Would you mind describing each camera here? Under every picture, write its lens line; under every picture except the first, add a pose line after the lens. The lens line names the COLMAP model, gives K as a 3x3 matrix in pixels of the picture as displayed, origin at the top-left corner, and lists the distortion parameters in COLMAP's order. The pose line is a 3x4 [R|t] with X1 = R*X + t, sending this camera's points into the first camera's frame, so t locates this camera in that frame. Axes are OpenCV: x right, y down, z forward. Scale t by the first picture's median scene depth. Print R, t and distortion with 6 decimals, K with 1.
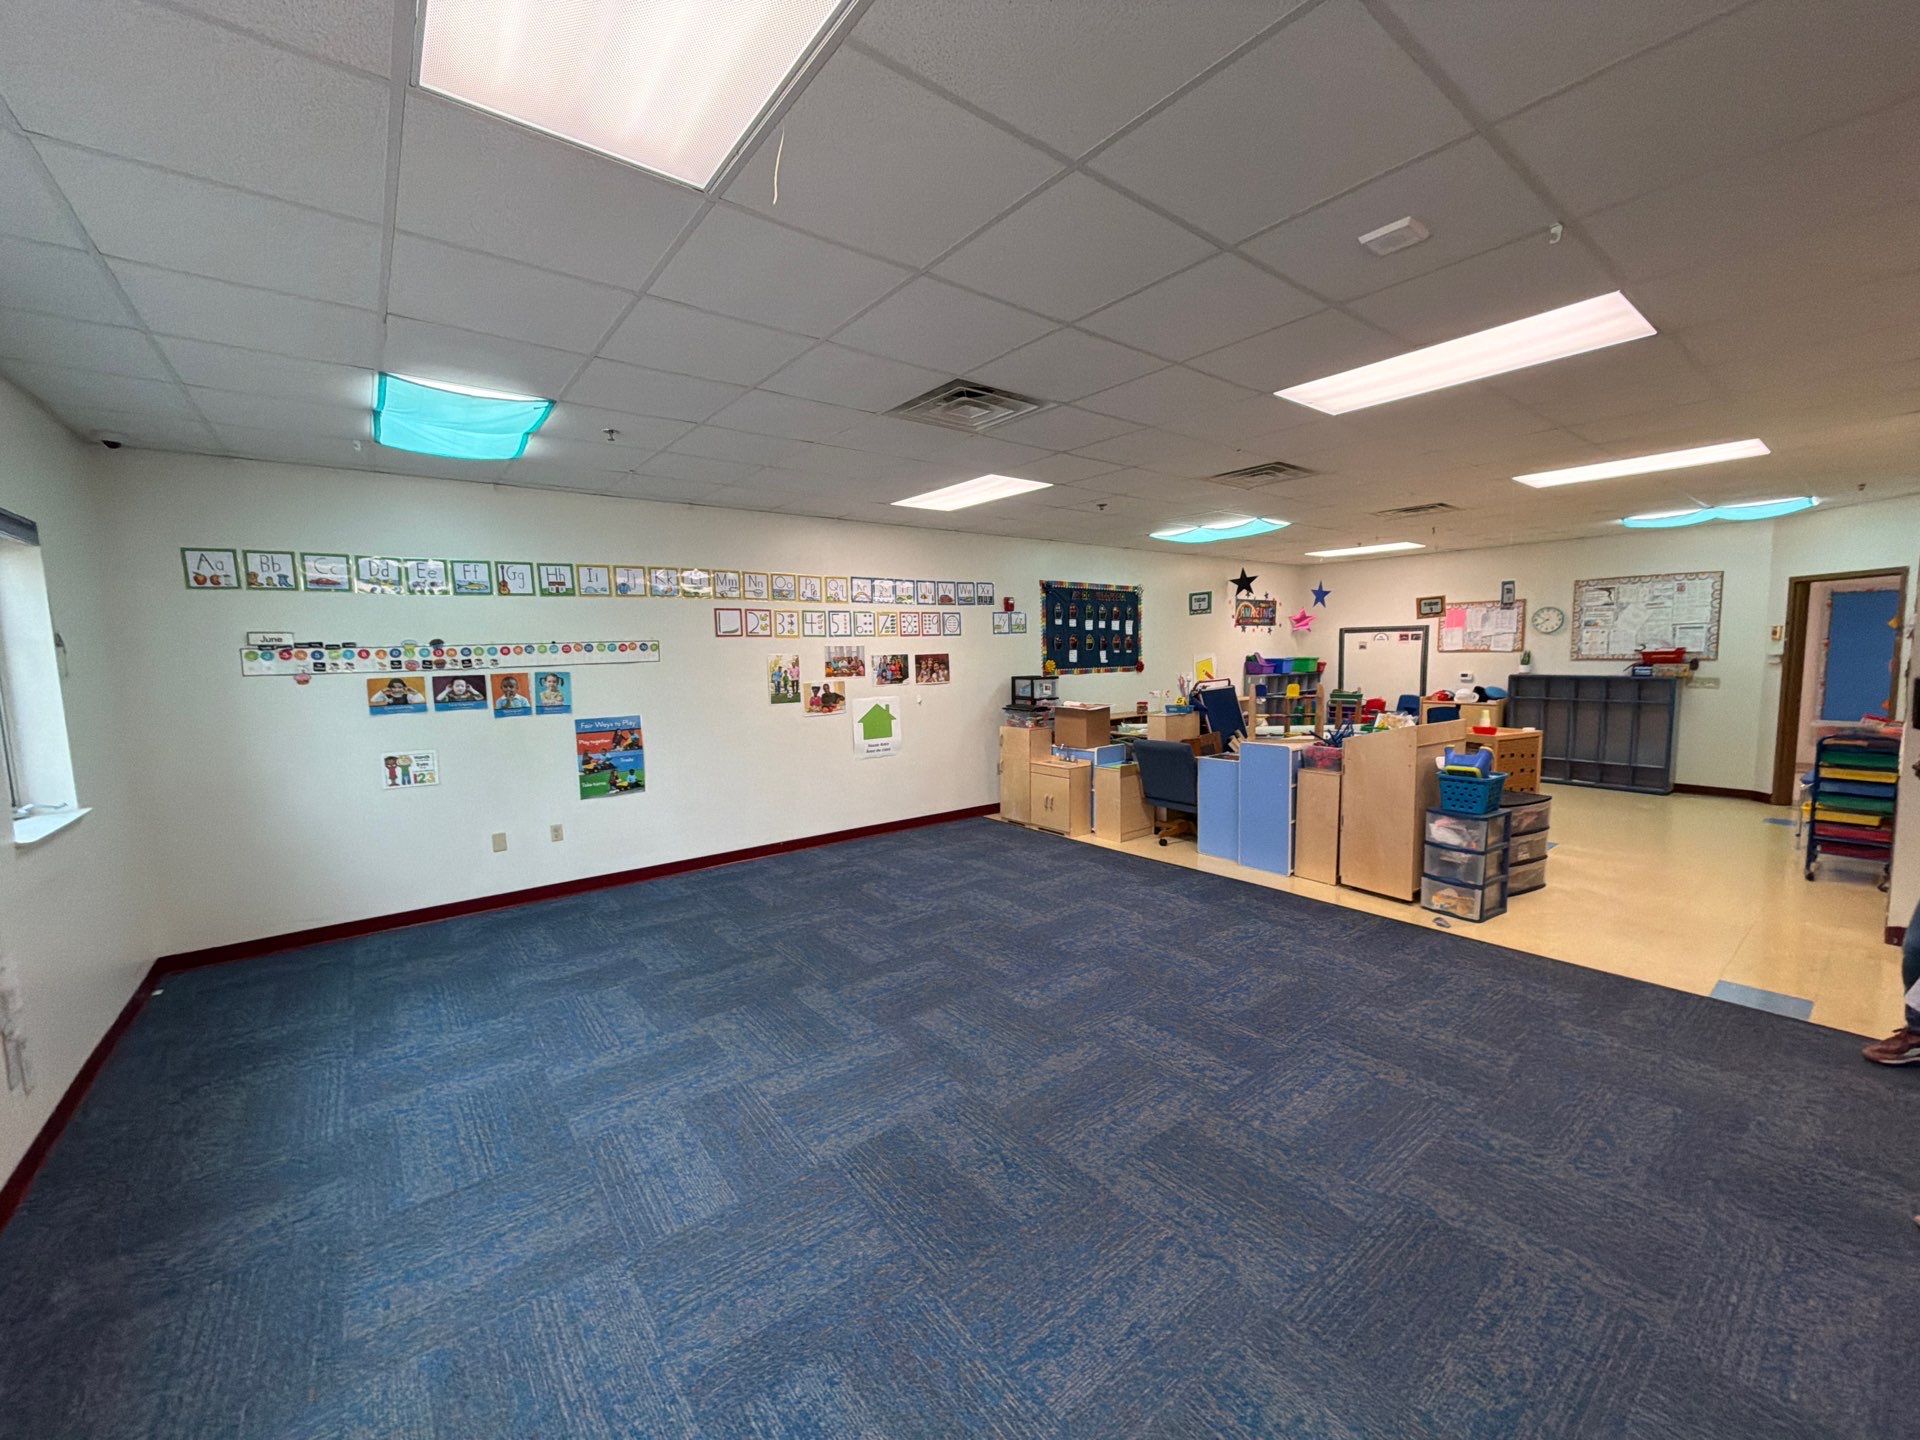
lens RADIAL K [[761.4, 0, 962.7], [0, 761.4, 721.8], [0, 0, 1]] dist [0.000214, -0.000457]
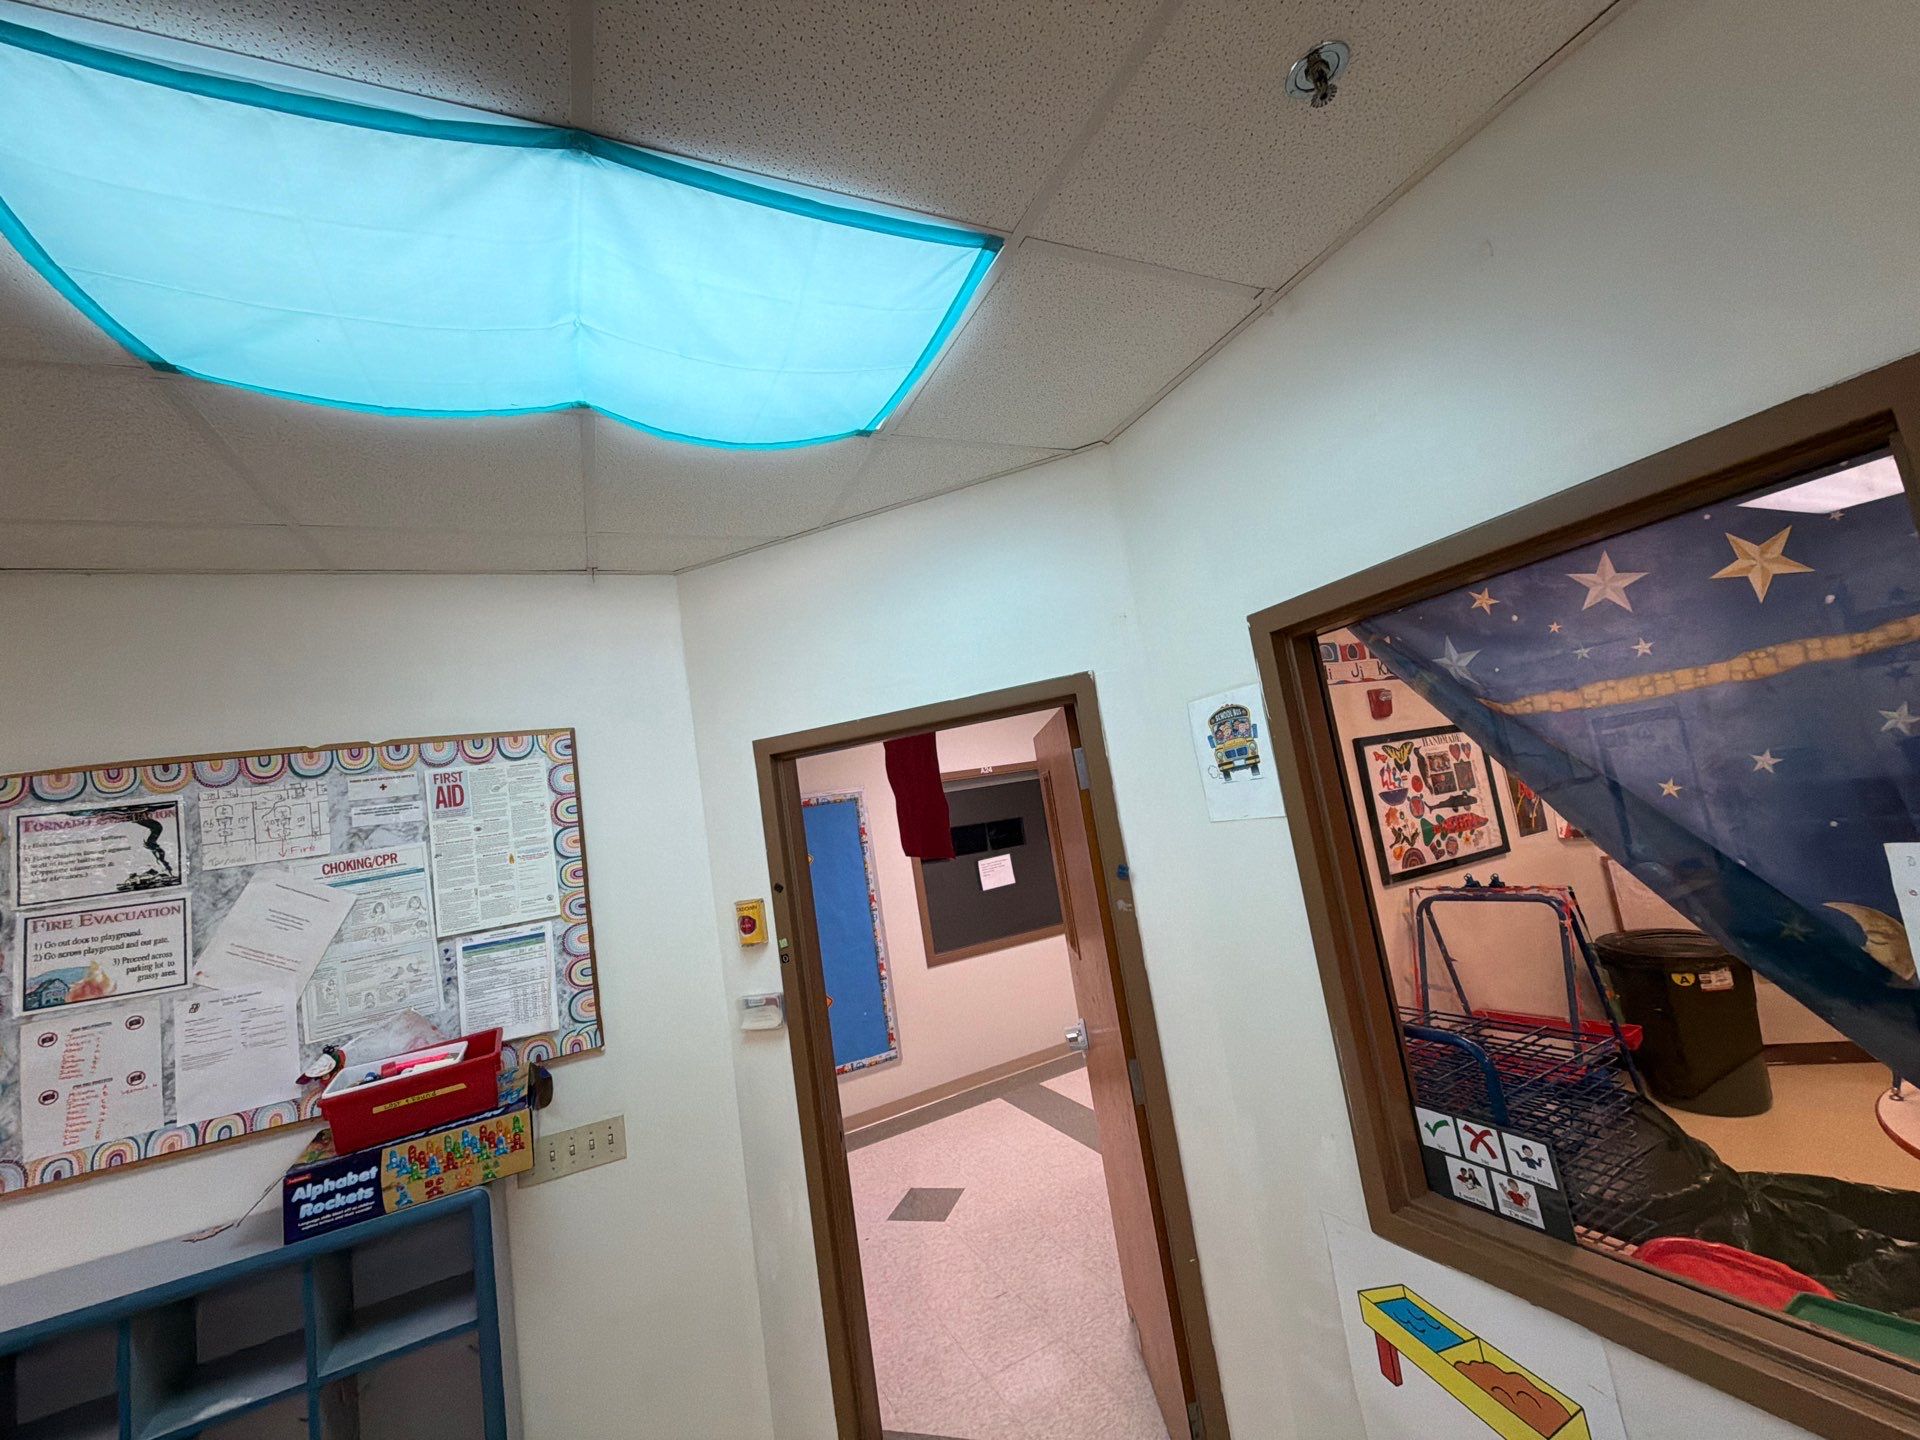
lens RADIAL K [[761.4, 0, 965.2], [0, 761.4, 717.1], [0, 0, 1]] dist [0.000214, -0.000457]
pose [[0.212966, 0.111763, 0.970646, 0.728751], [0.242625, 0.956270, -0.163341, -0.116160], [-0.946456, 0.270289, 0.176537, 0.783350]]
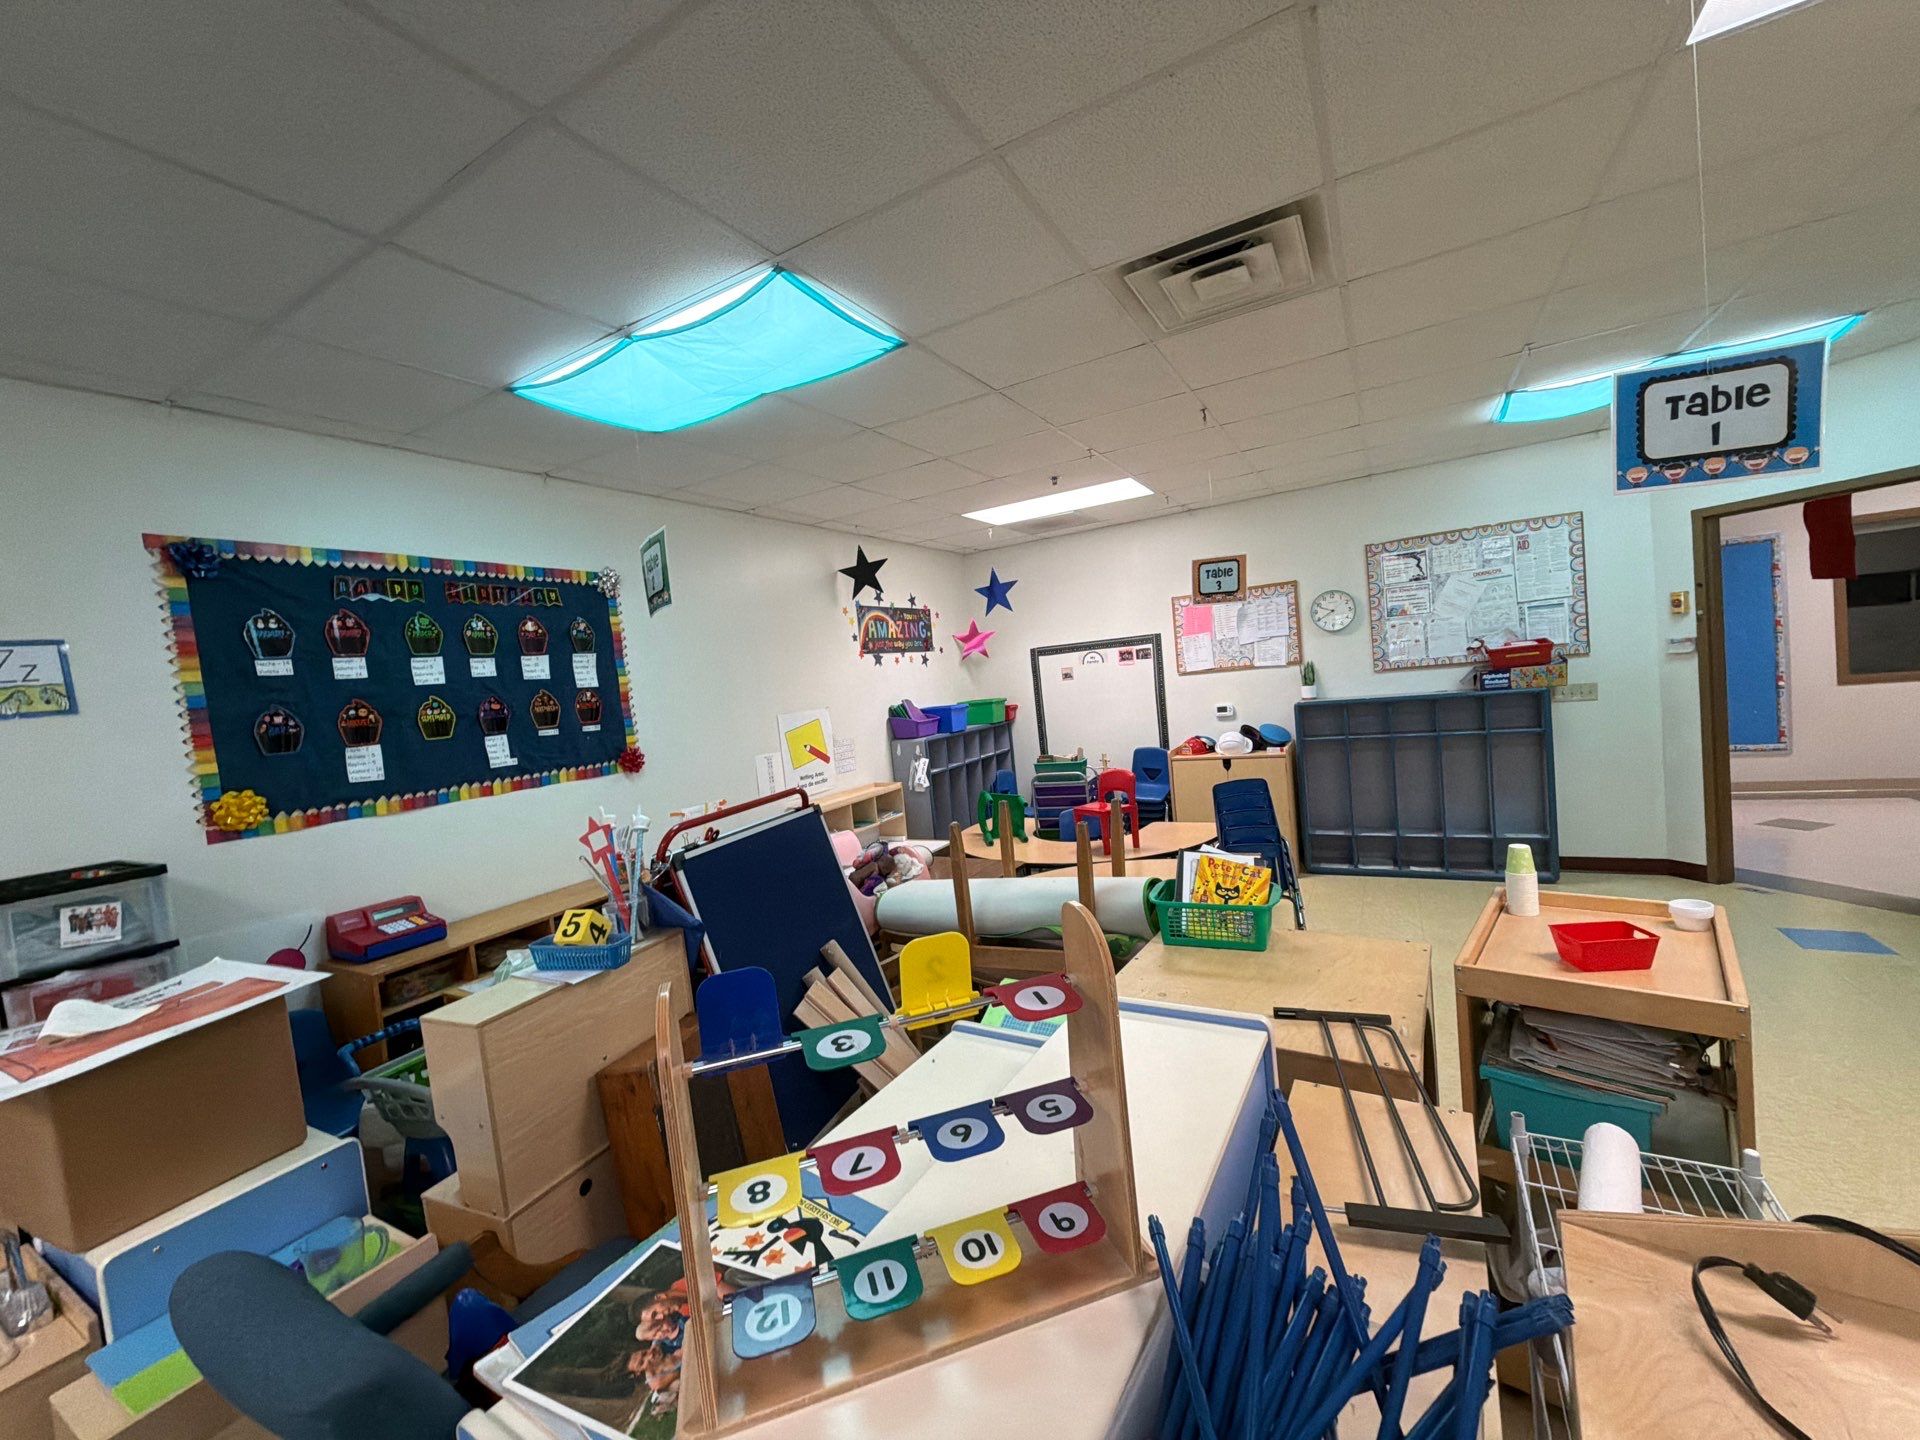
lens RADIAL K [[761.4, 0, 962.3], [0, 761.4, 723.9], [0, 0, 1]] dist [0.000214, -0.000457]
pose [[0.921496, -0.096849, 0.376120, 0.275047], [0.119250, 0.992187, -0.036679, -0.061992], [-0.369629, 0.078652, 0.925845, 0.605979]]
